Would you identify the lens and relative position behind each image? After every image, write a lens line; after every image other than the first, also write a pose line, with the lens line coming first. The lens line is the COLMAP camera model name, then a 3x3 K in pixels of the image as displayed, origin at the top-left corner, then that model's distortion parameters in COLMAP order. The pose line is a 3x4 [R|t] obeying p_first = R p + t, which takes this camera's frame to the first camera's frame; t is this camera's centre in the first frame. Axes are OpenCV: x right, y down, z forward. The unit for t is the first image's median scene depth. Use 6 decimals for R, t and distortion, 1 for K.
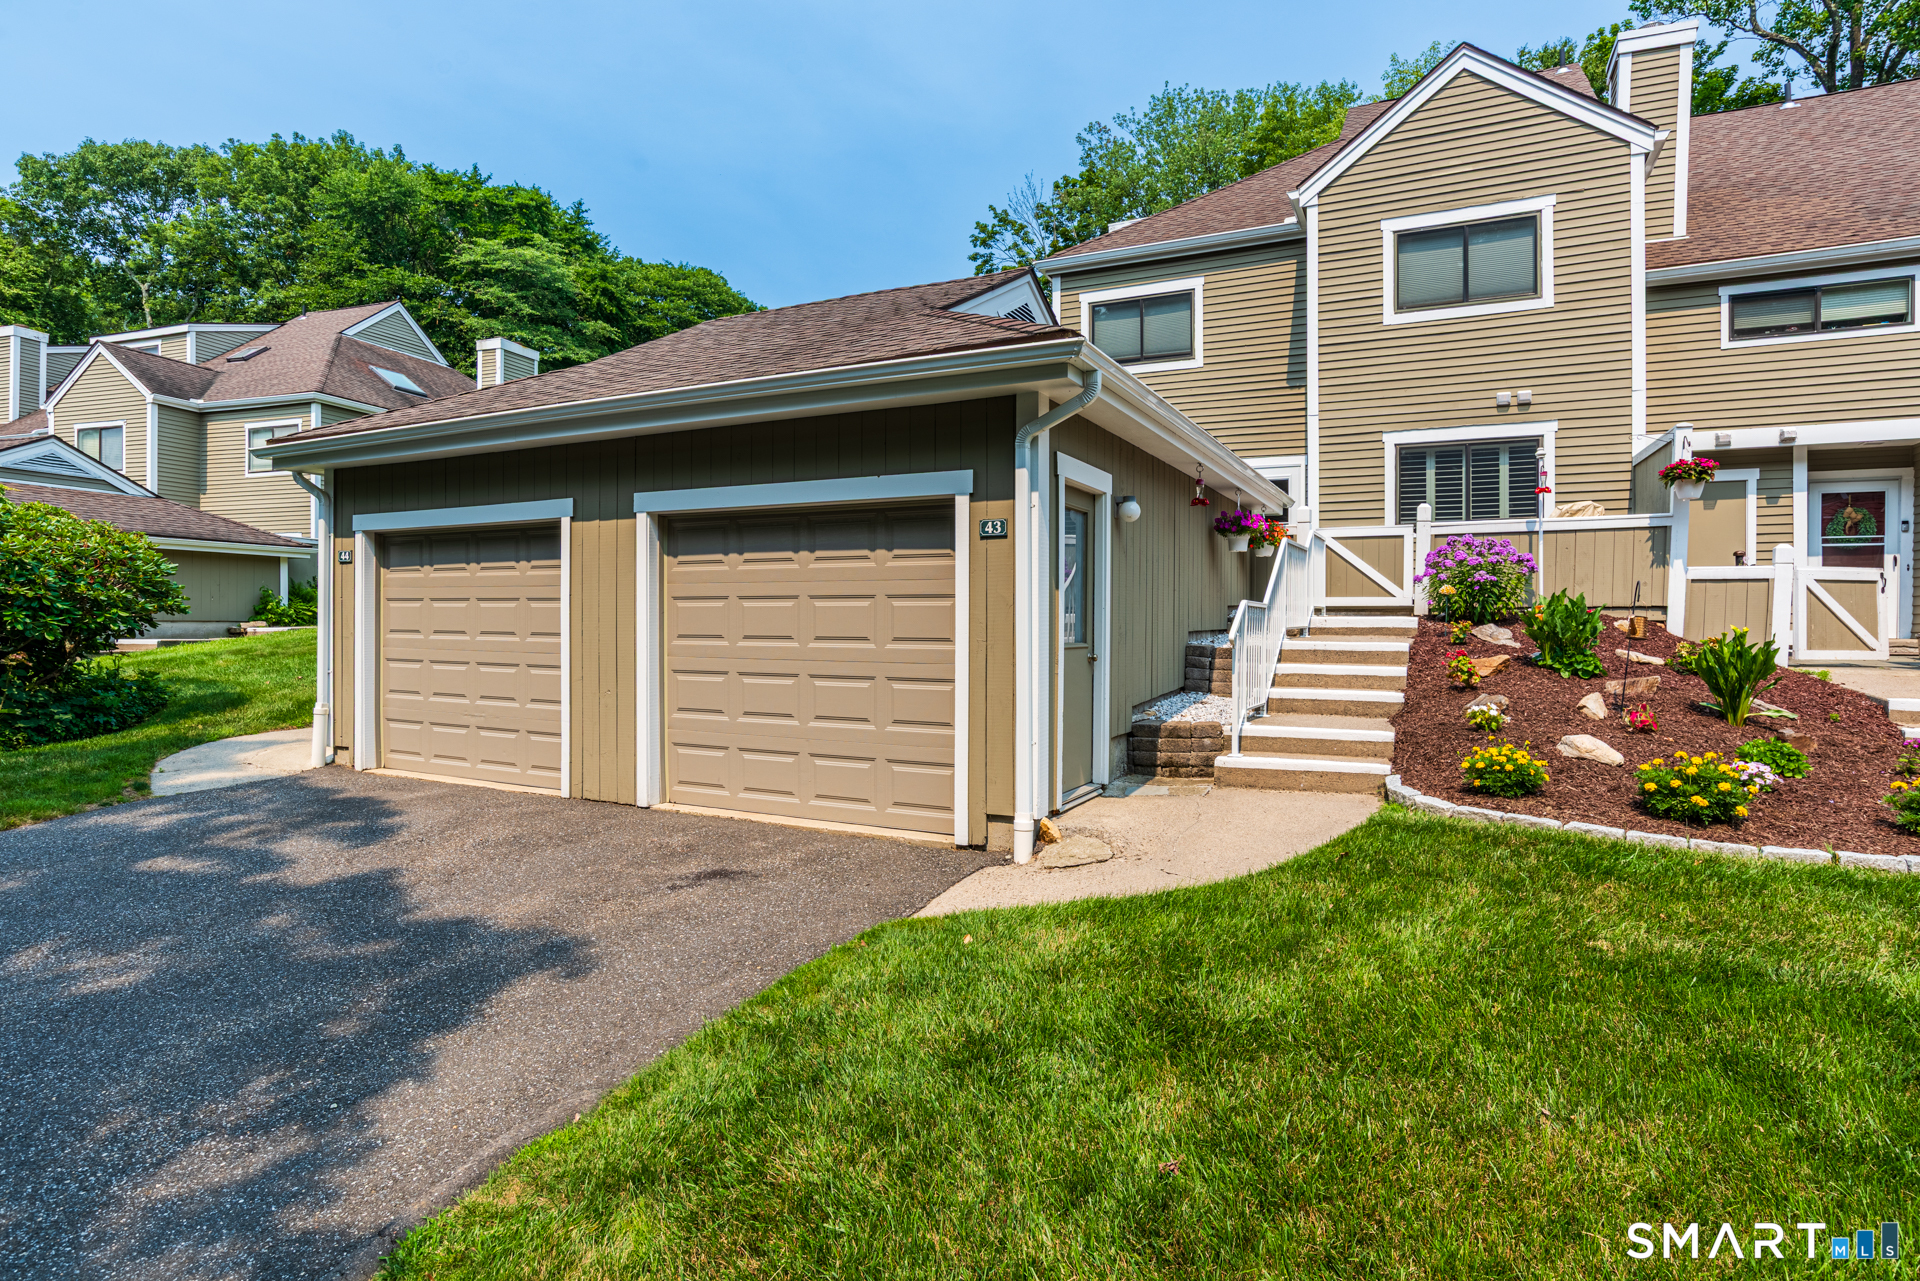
lens RADIAL K [[982.7, 0, 956.1], [0, 982.7, 626.4], [0, 0, 1]] dist [-0.041616, 0.015180]
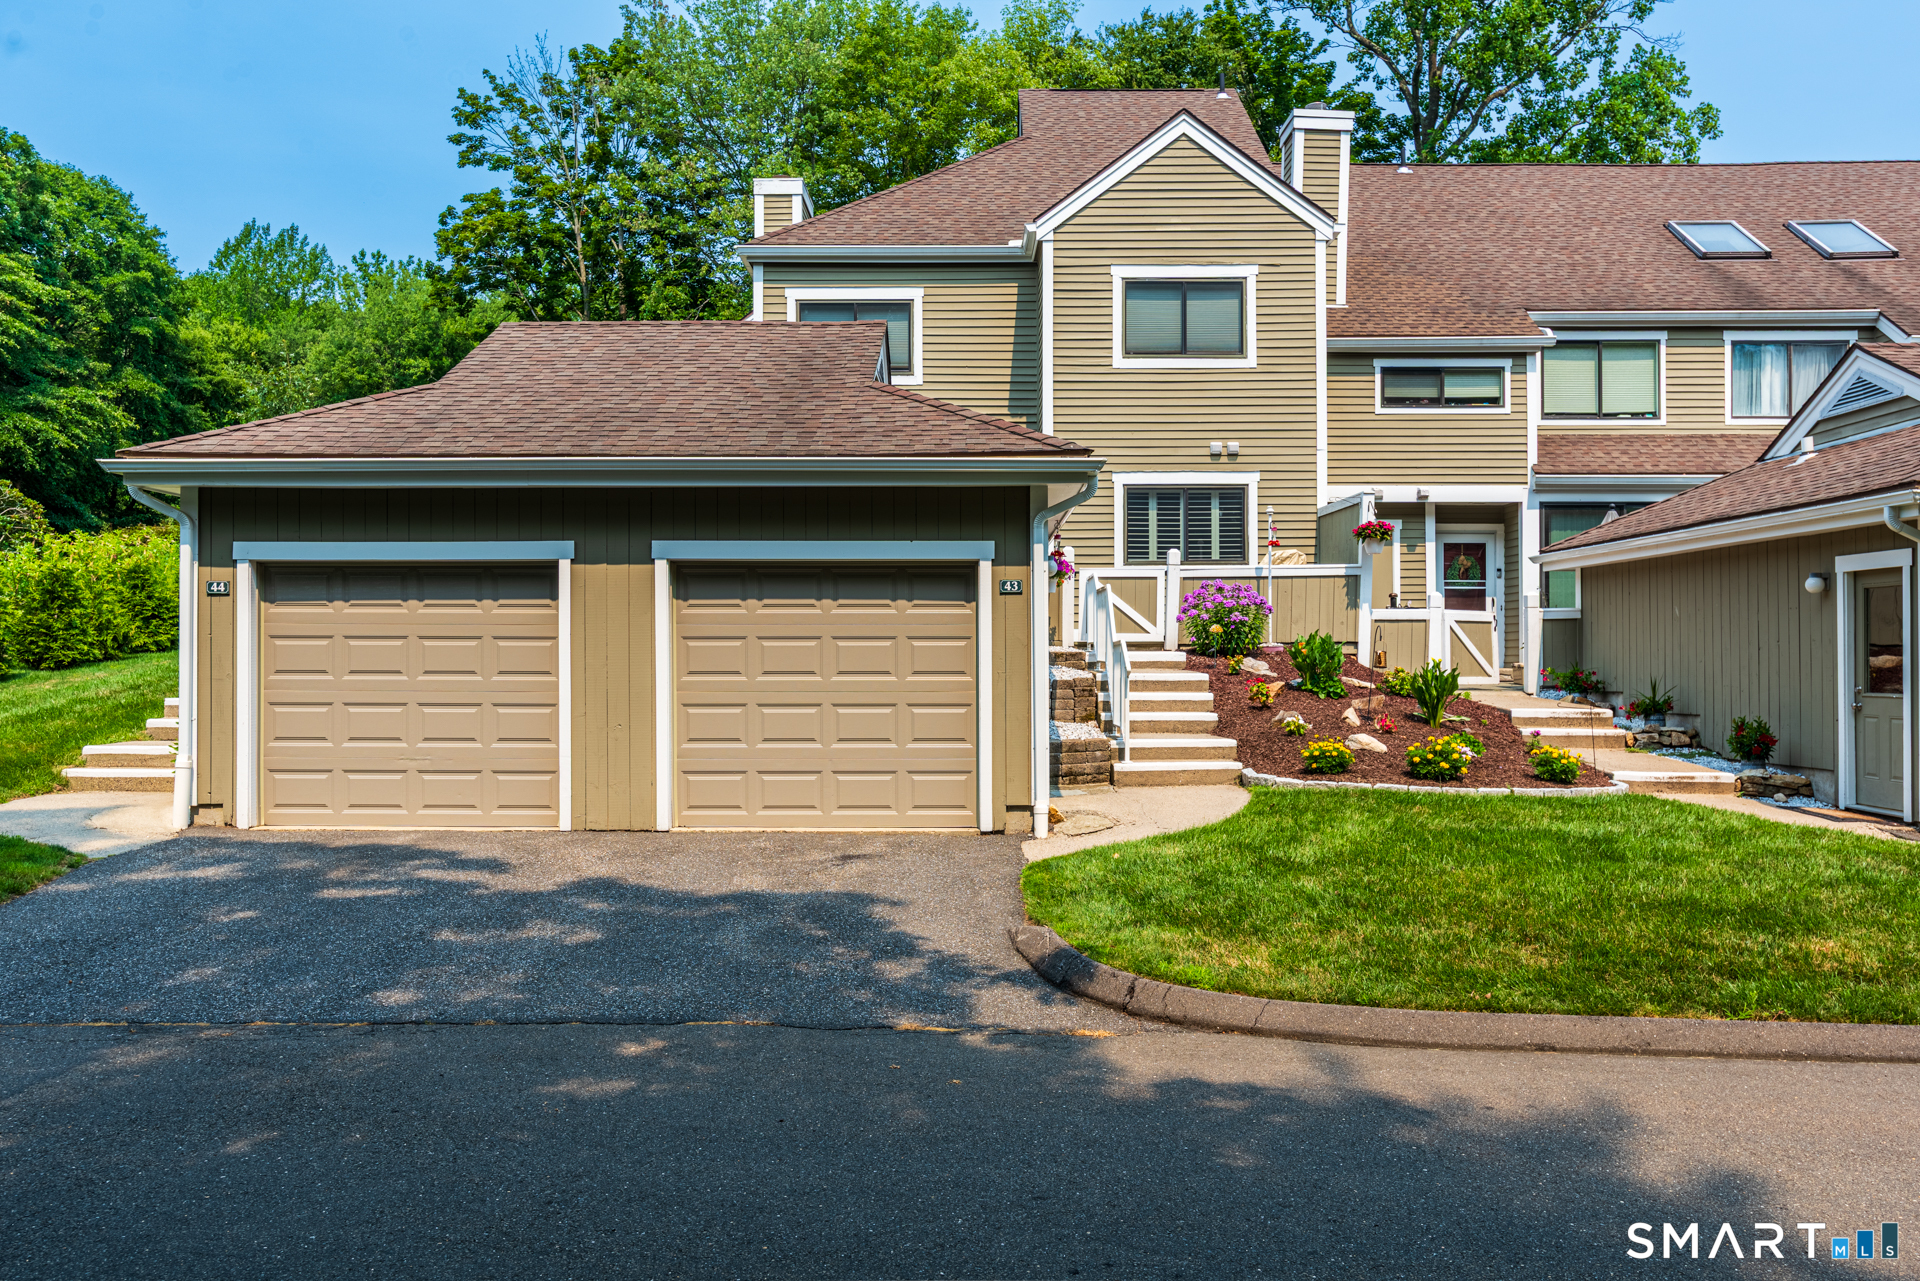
lens RADIAL K [[1482.8, 0, 954.9], [0, 1482.8, 650.2], [0, 0, 1]] dist [-0.023262, -0.009308]
pose [[0.897618, -0.003003, 0.440763, -0.456538], [0.006775, 0.999953, -0.006983, -0.000982], [-0.440722, 0.009254, 0.897596, -0.375708]]
